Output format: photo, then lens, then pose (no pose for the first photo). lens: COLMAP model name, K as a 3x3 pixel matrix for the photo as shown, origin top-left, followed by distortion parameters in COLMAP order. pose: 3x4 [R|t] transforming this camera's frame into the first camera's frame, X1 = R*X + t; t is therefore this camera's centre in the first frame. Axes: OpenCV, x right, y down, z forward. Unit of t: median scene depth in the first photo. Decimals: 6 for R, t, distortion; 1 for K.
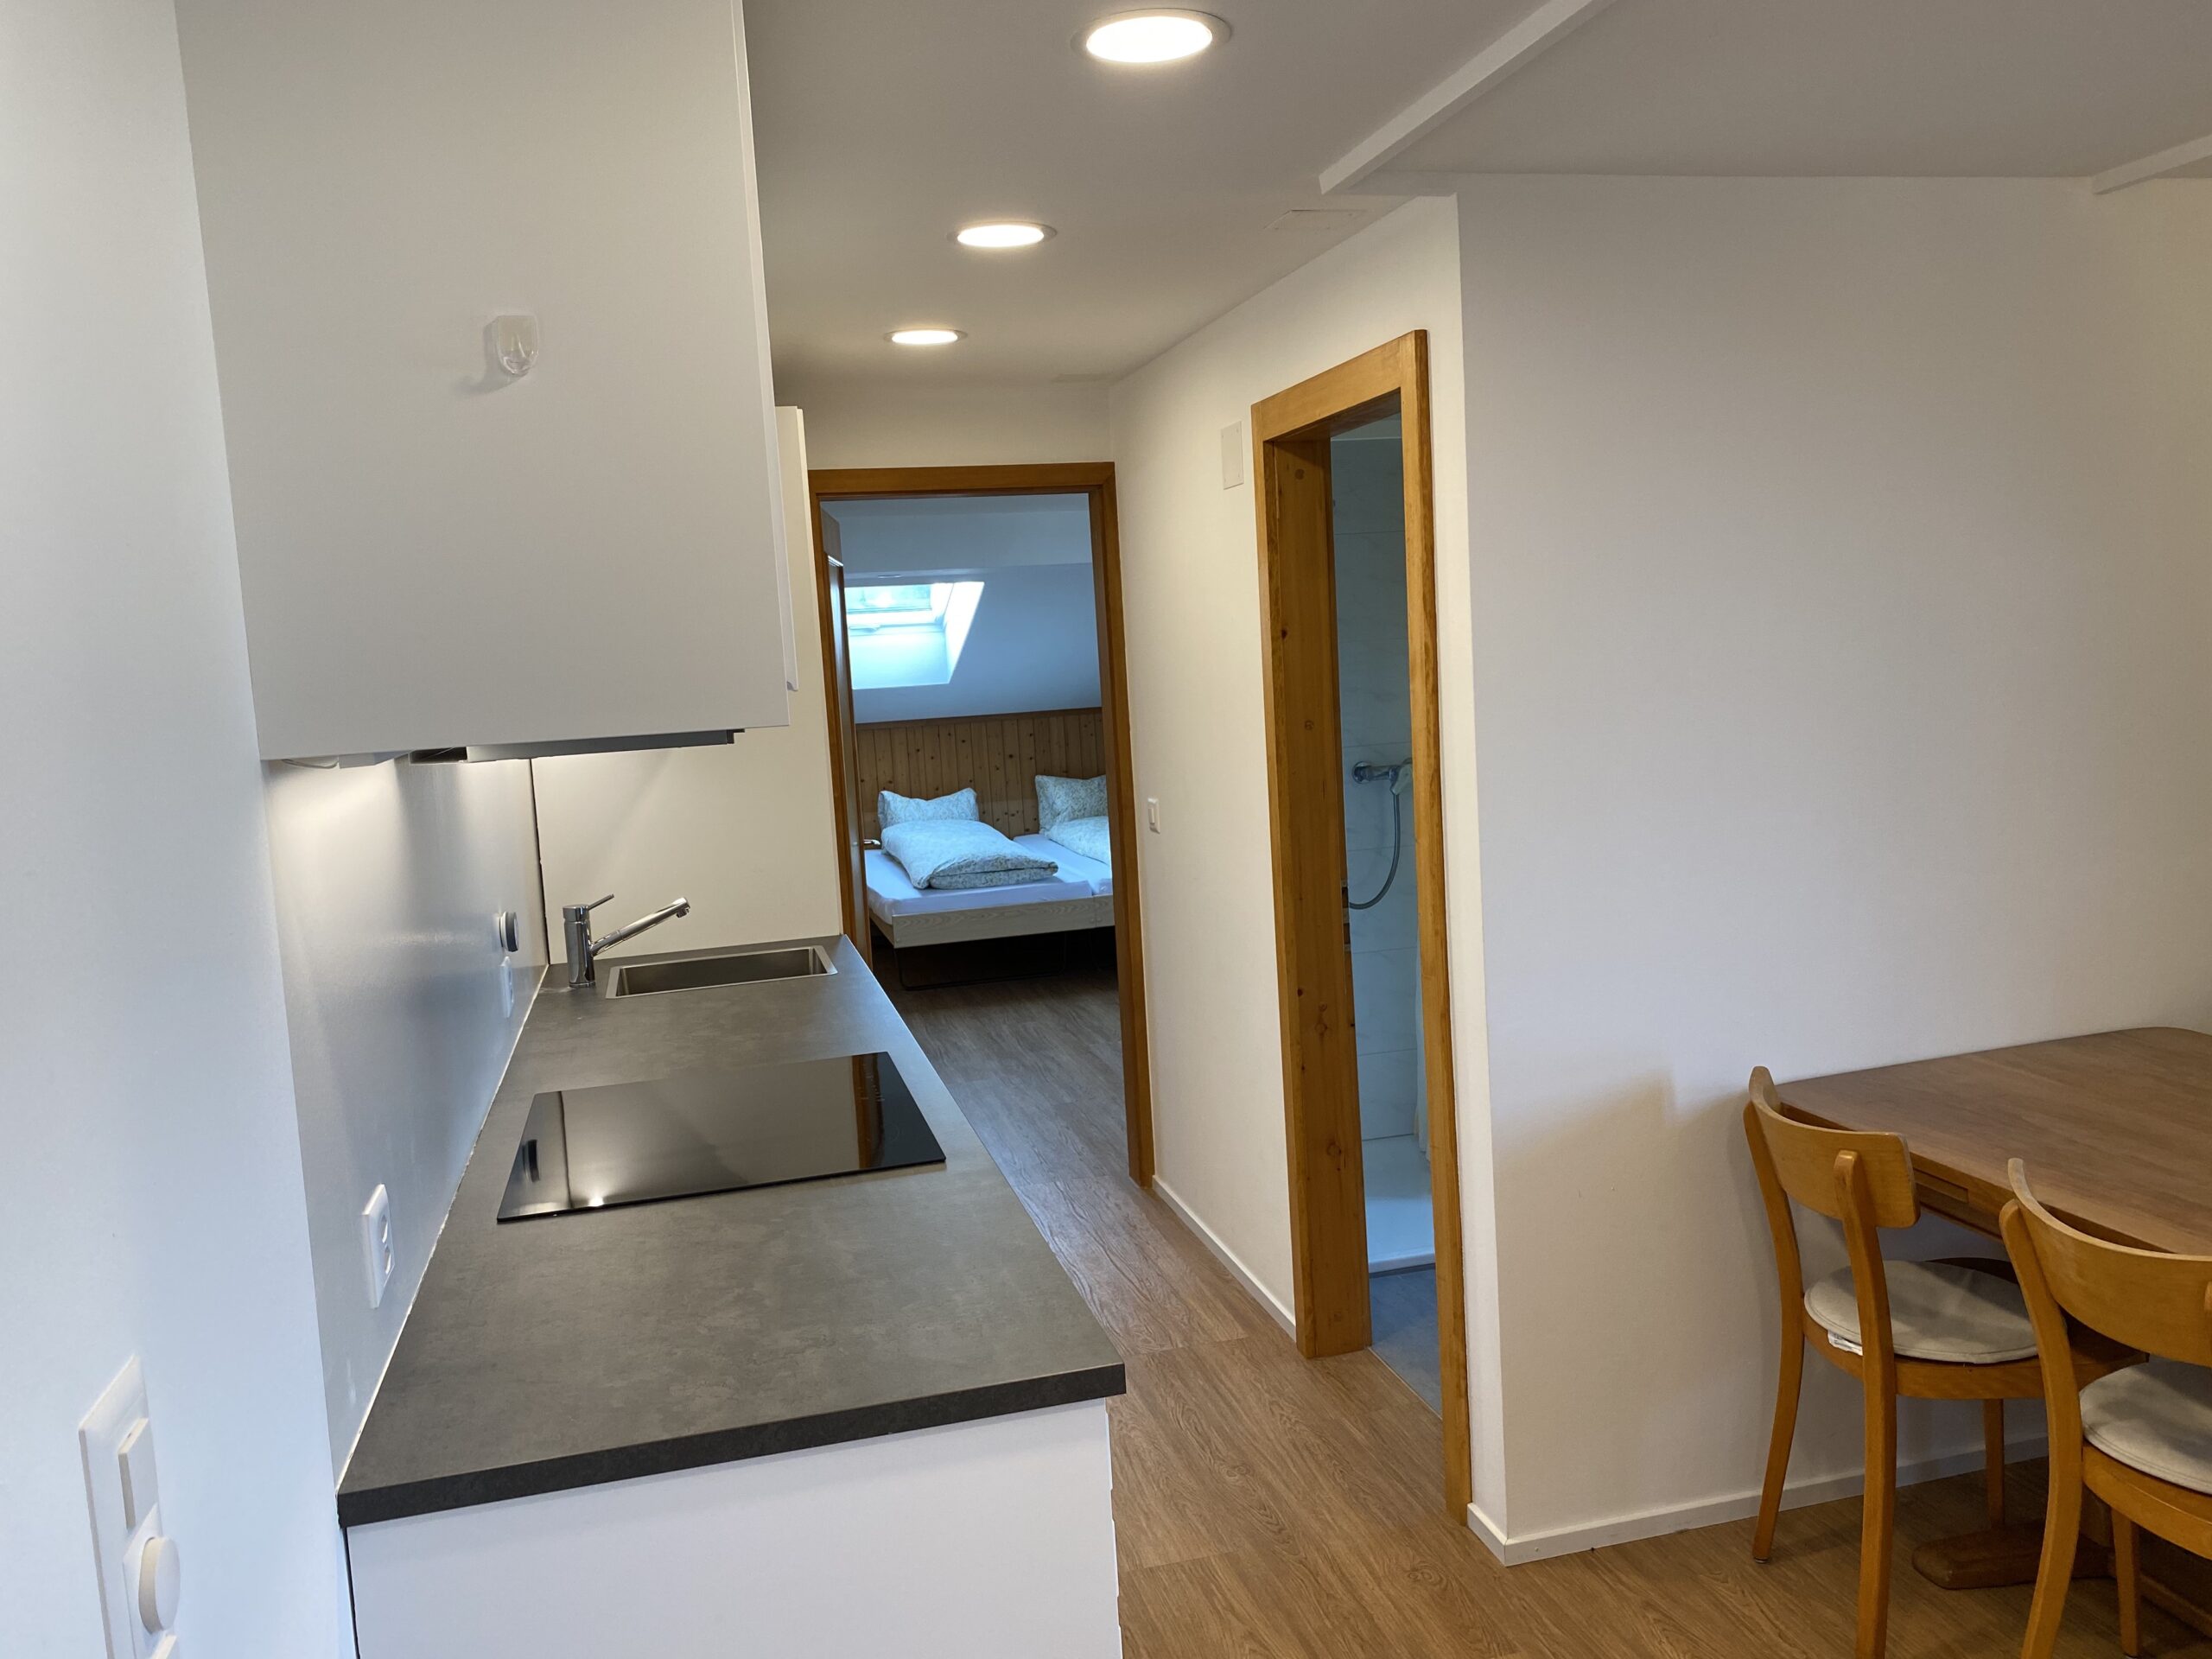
lens RADIAL K [[1683.1, 0, 1110.7], [0, 1683.1, 844.5], [0, 0, 1]] dist [0.045136, -0.053166]
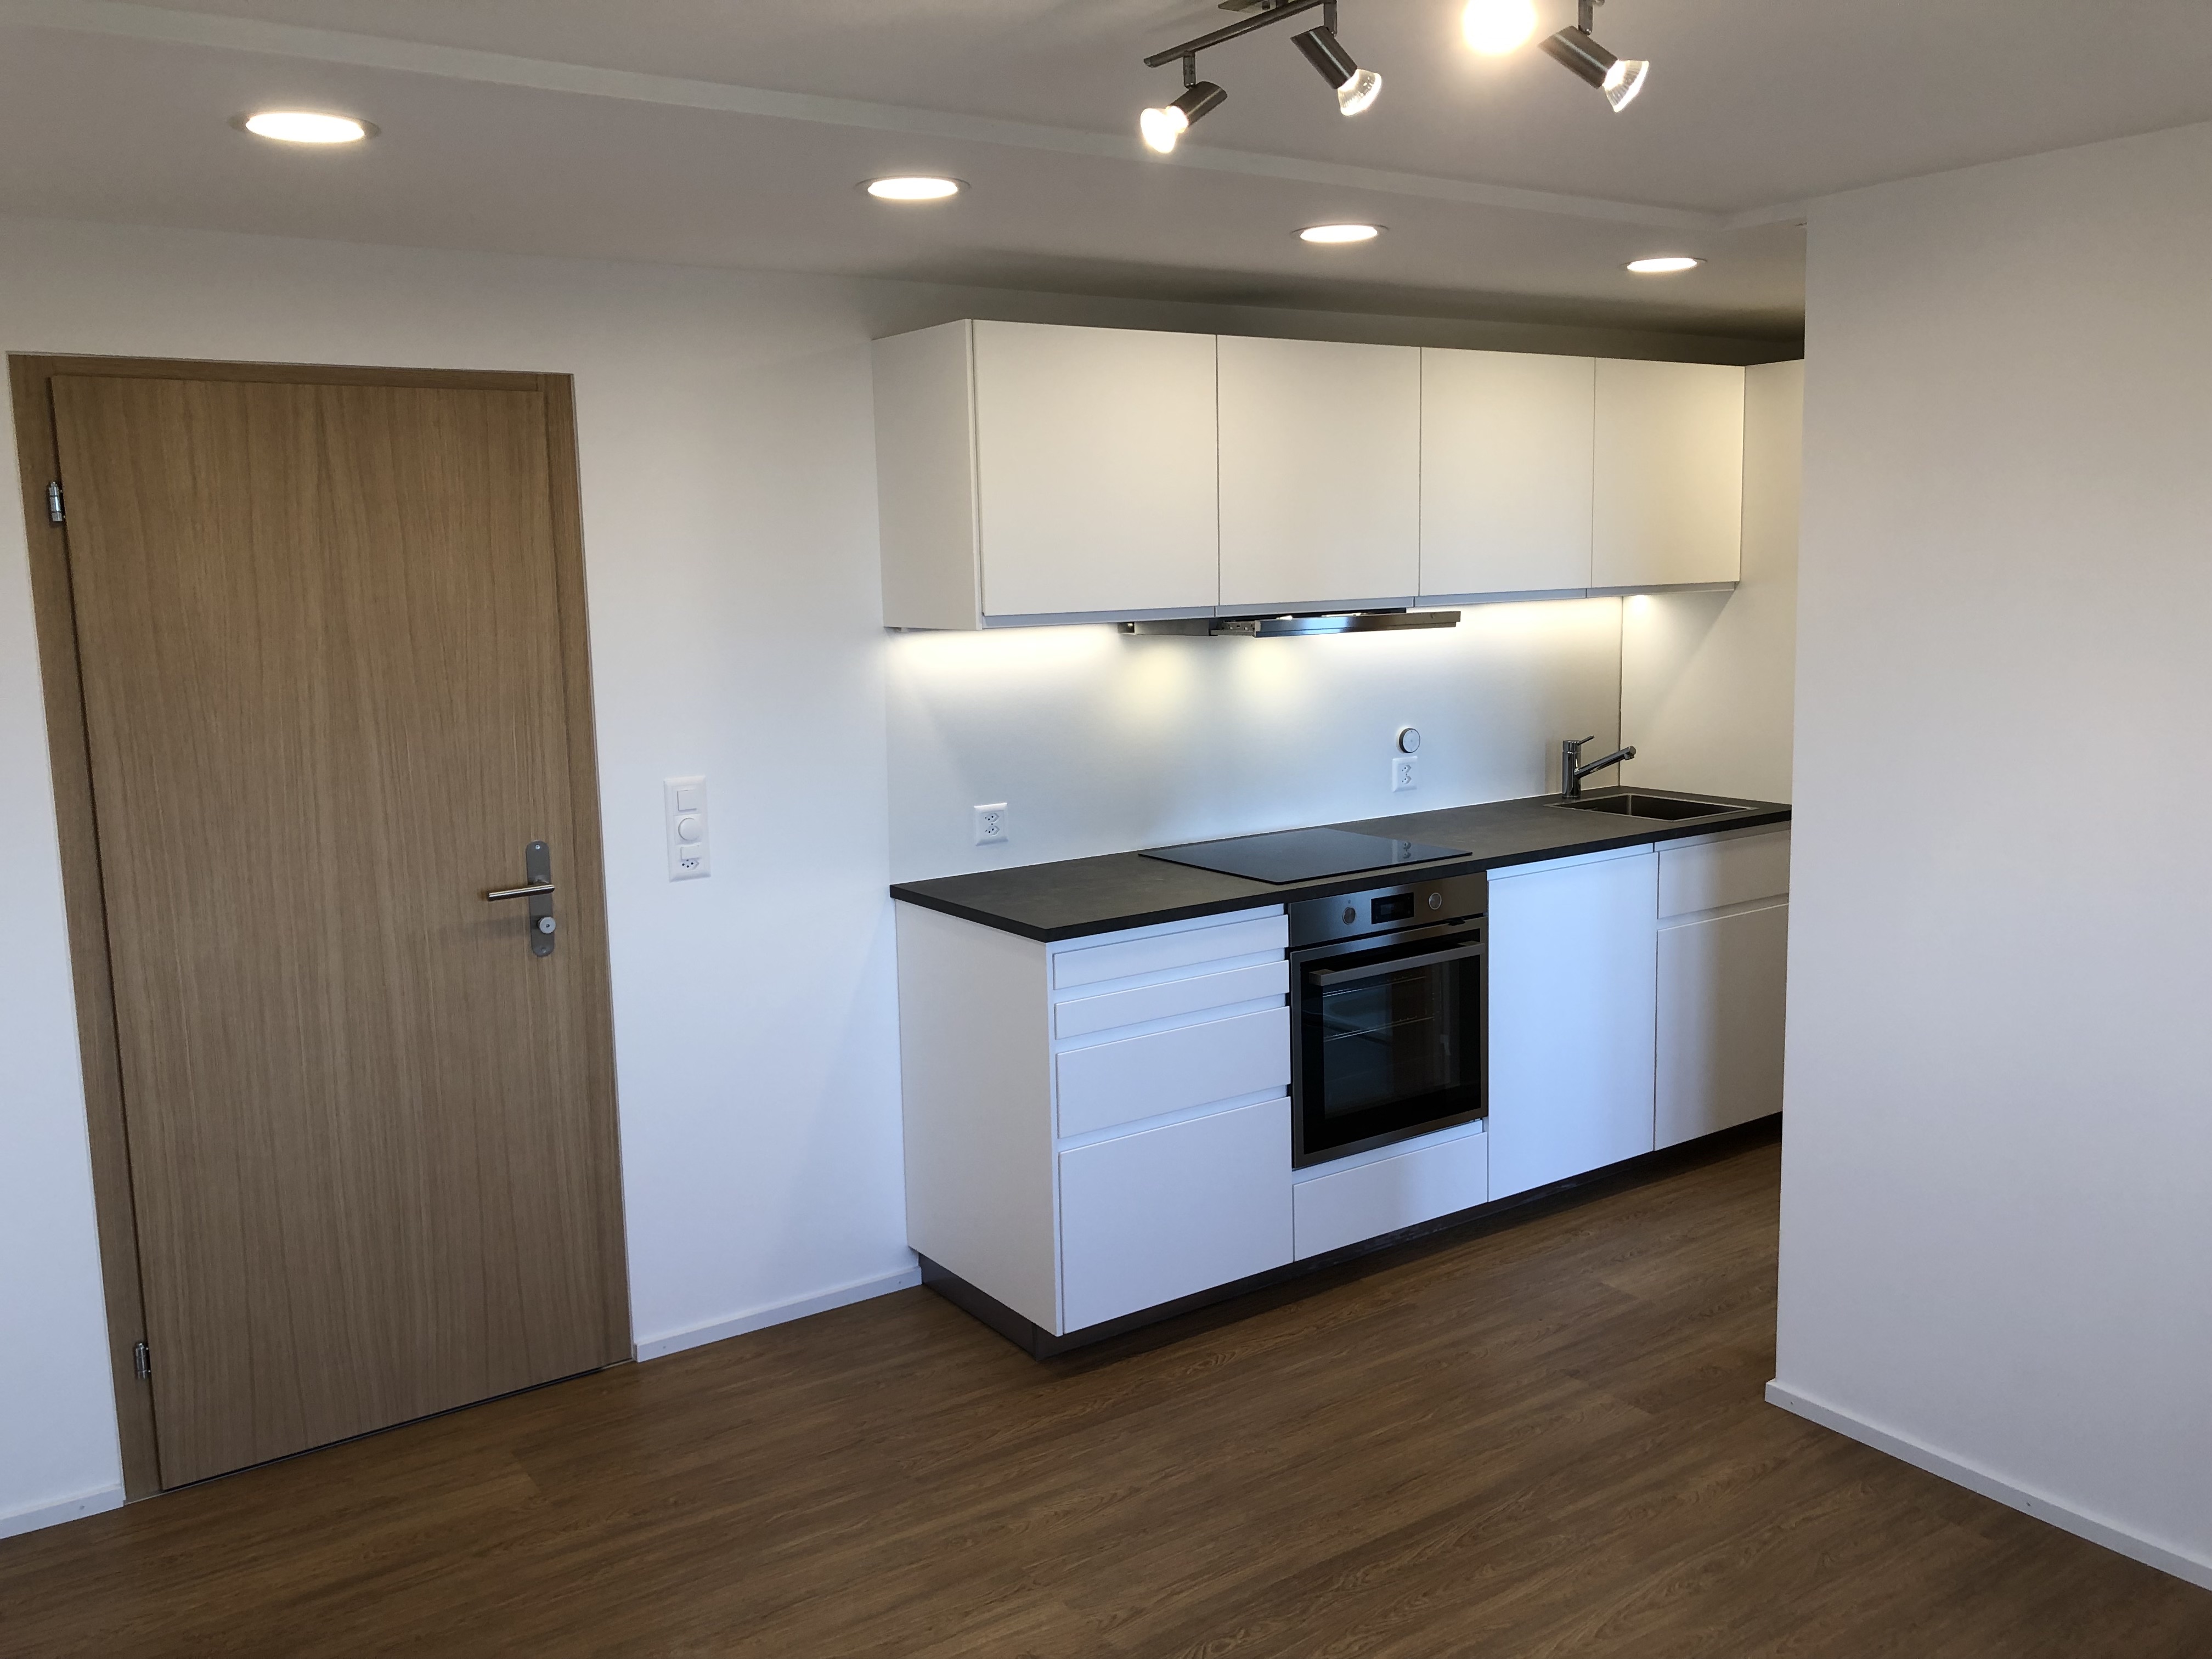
lens RADIAL K [[1807.7, 0, 1091.0], [0, 1807.7, 828.0], [0, 0, 1]] dist [0.009397, -0.004731]
pose [[0.333966, 0.184974, -0.924257, 0.372183], [-0.103662, 0.981815, 0.159037, -0.035441], [0.936868, 0.042697, 0.347068, 0.037385]]
